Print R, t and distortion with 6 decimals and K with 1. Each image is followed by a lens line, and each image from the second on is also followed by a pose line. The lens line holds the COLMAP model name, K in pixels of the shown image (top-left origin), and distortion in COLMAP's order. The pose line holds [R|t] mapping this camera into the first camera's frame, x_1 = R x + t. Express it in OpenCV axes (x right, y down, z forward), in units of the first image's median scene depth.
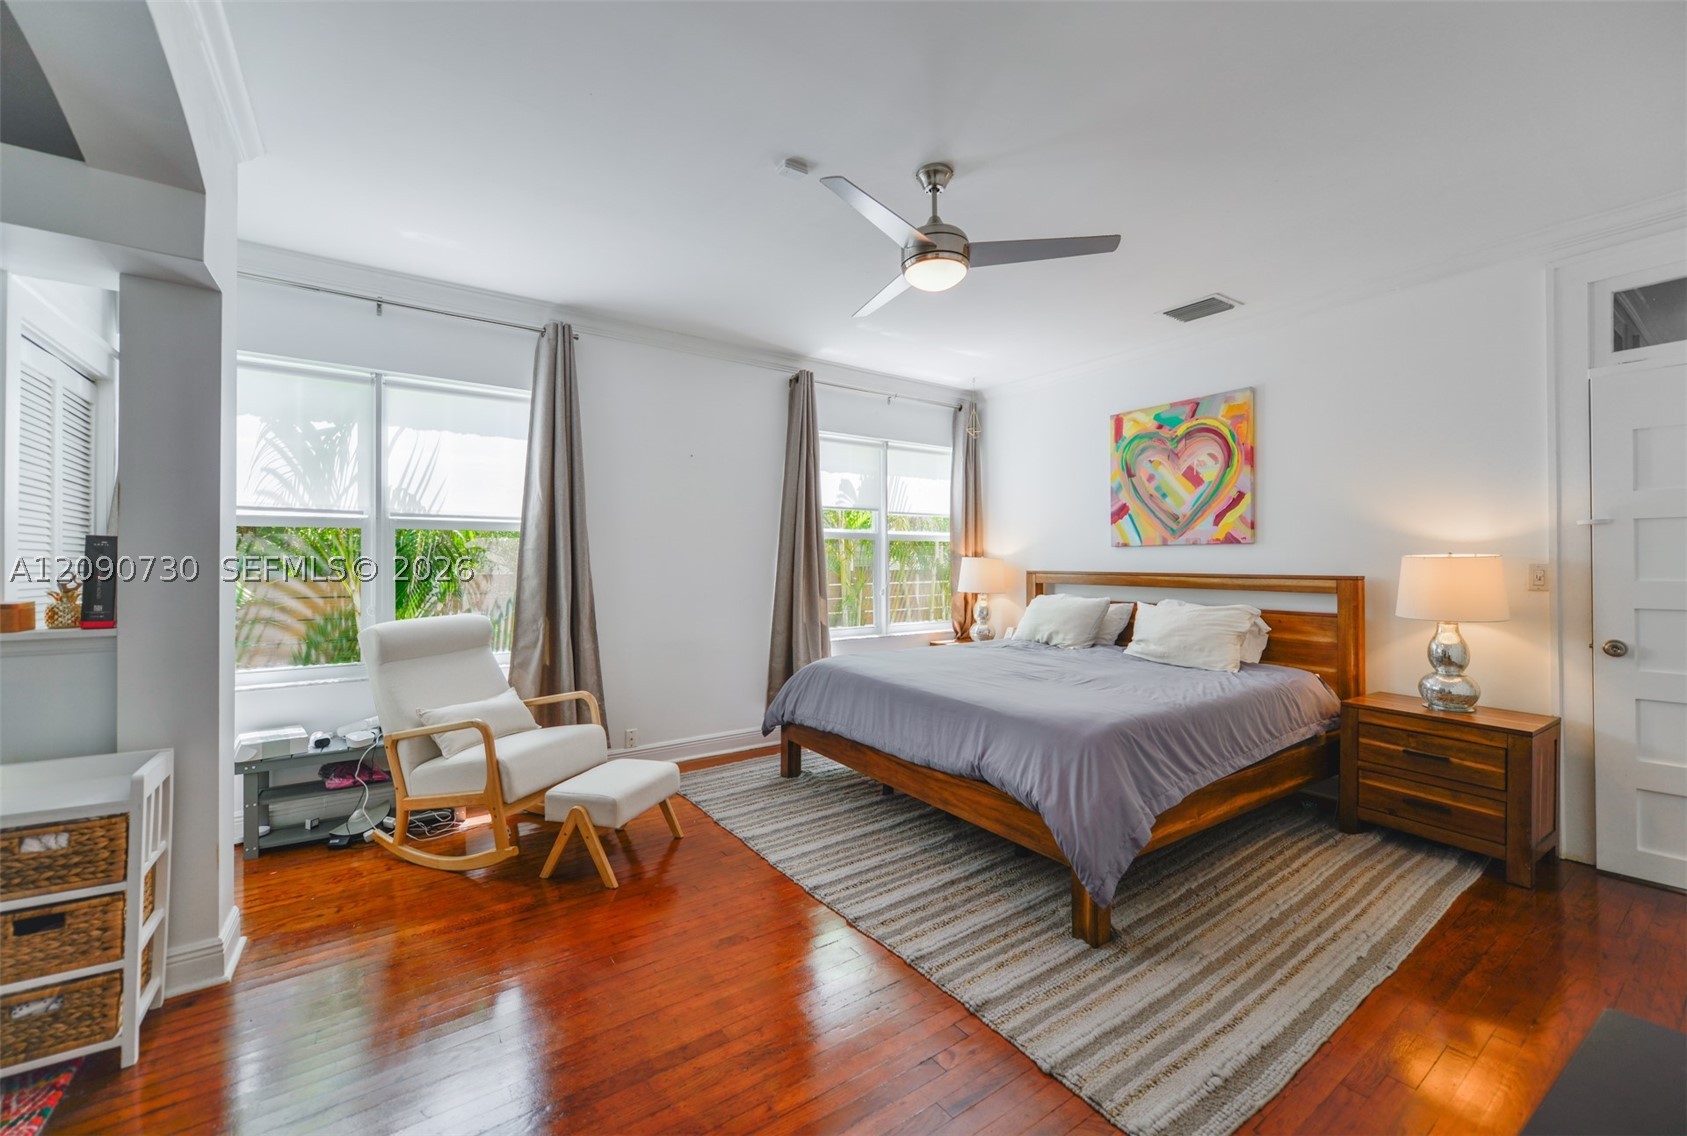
lens RADIAL K [[658.7, 0, 848.0], [0, 658.7, 559.8], [0, 0, 1]] dist [0.000843, 0.000087]
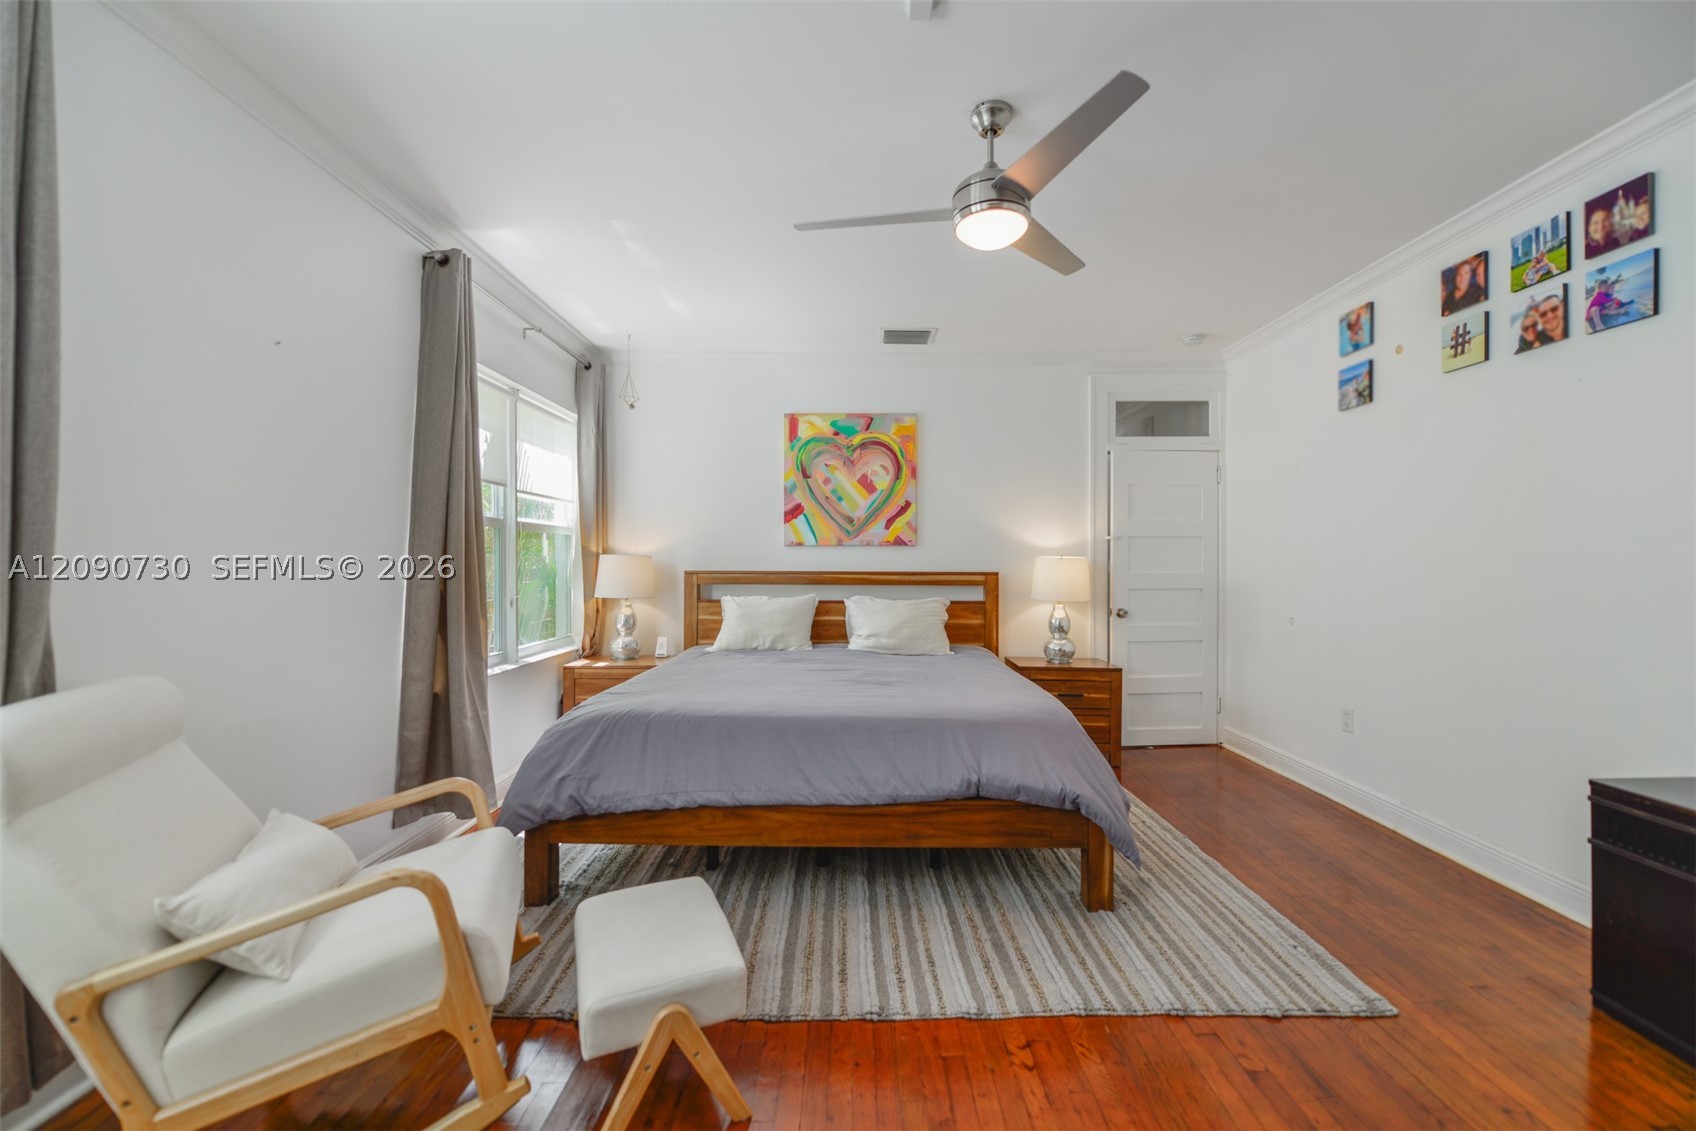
lens RADIAL K [[671.2, 0, 849.4], [0, 671.2, 564.0], [0, 0, 1]] dist [0.000267, -0.002044]
pose [[0.579092, -0.000965, 0.815262, -0.417816], [-0.004924, 0.999977, 0.004682, 0.002920], [-0.815247, -0.006725, 0.579074, 0.376068]]
